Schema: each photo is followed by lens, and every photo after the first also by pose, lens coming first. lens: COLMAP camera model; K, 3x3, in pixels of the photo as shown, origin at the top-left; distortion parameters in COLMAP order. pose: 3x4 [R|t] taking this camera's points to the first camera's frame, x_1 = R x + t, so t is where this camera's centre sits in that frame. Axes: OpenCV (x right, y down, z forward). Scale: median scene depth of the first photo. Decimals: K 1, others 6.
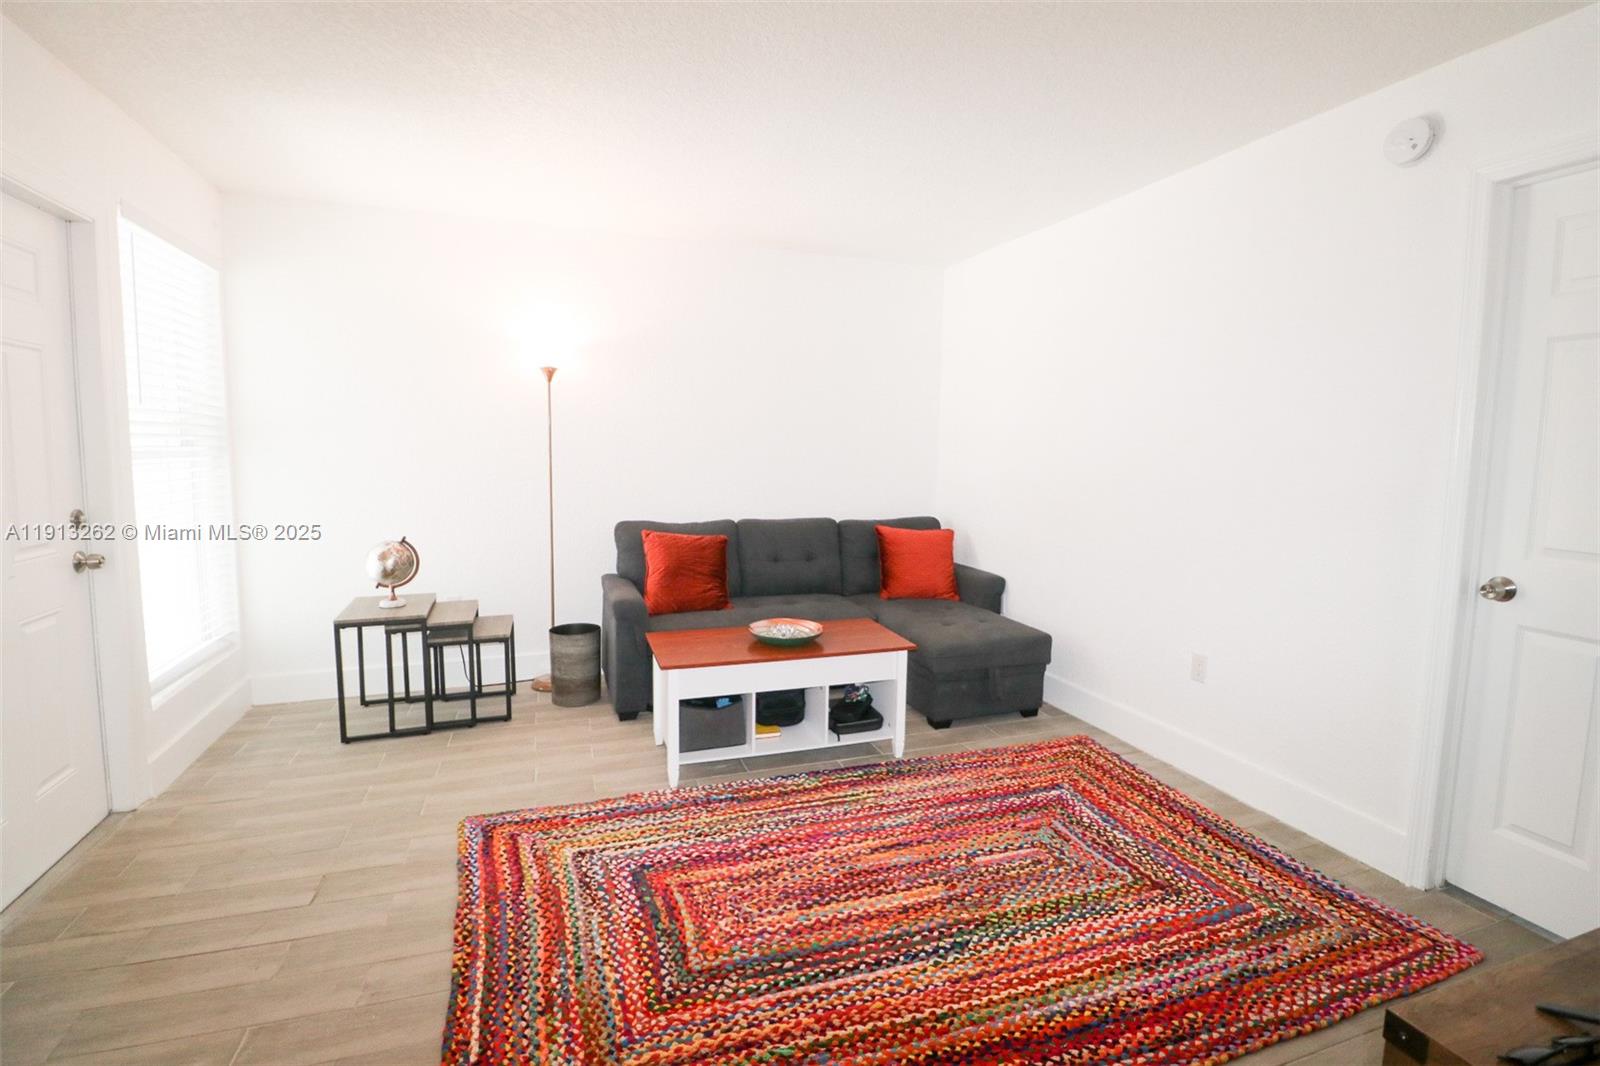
lens RADIAL K [[734.1, 0, 792.2], [0, 734.1, 529.3], [0, 0, 1]] dist [-0.005152, -0.001001]
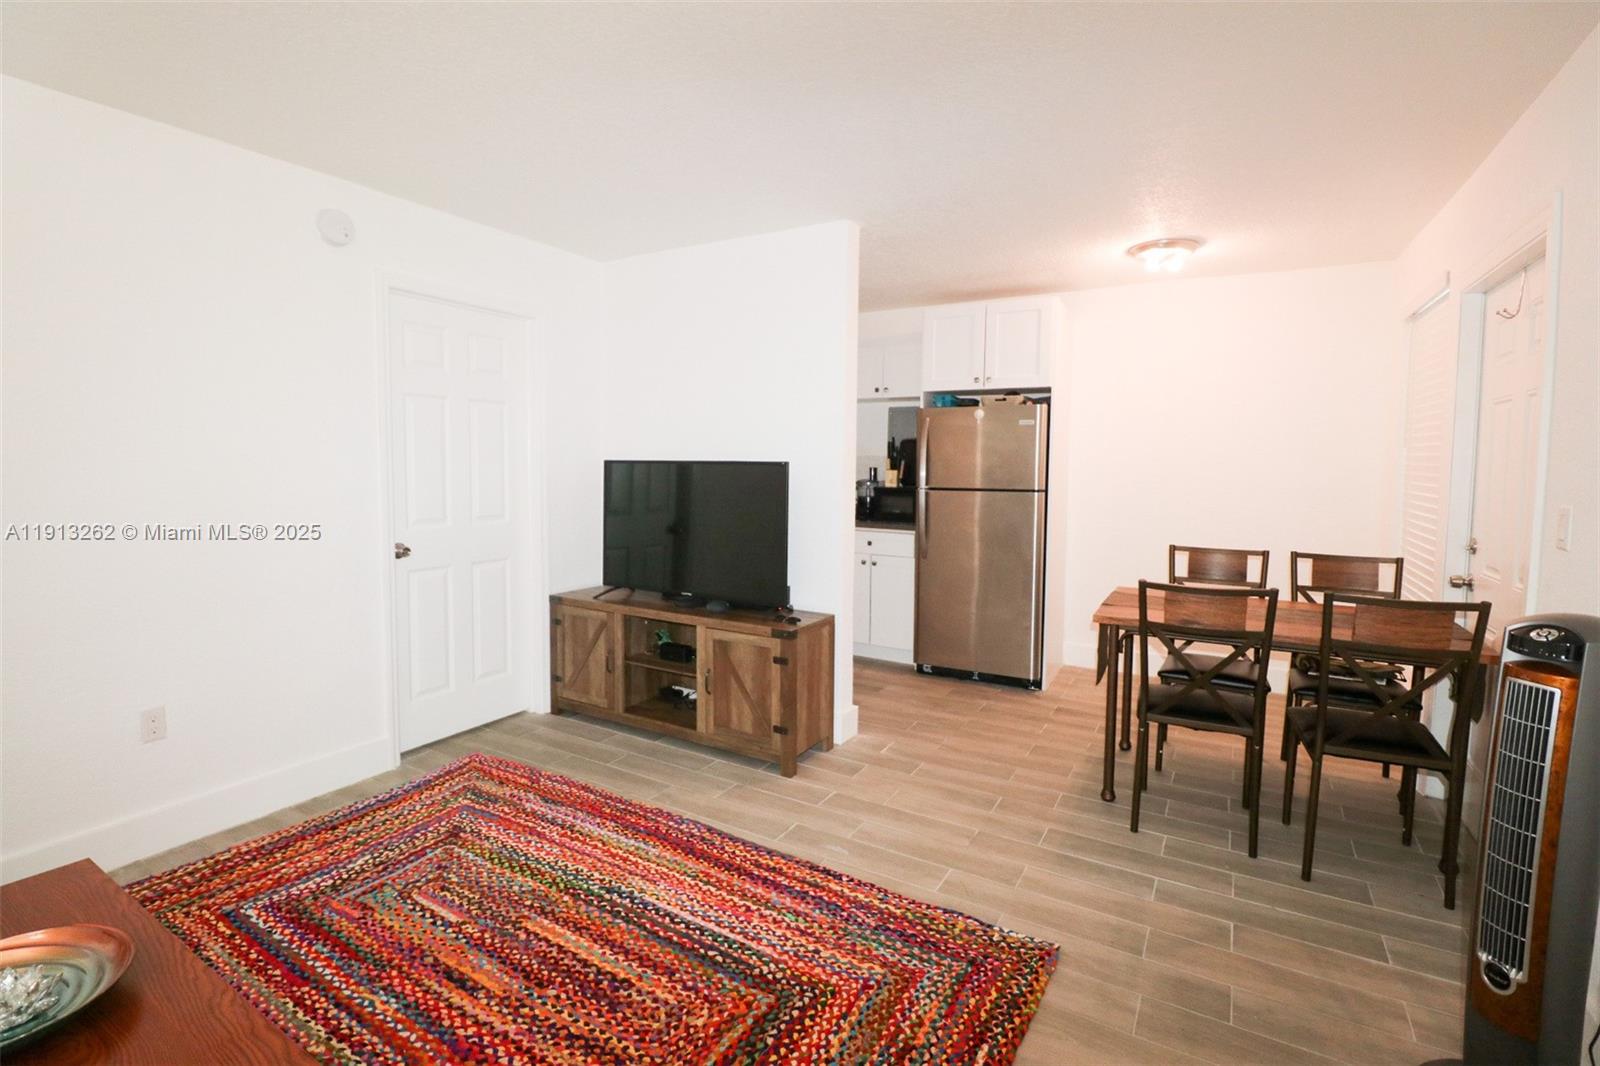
lens RADIAL K [[734.1, 0, 791.2], [0, 734.1, 533.8], [0, 0, 1]] dist [-0.005152, -0.001001]
pose [[-0.648830, -0.091661, 0.755392, -0.847679], [0.068728, 0.981602, 0.178143, -0.198896], [-0.757823, 0.167501, -0.630593, 1.505104]]
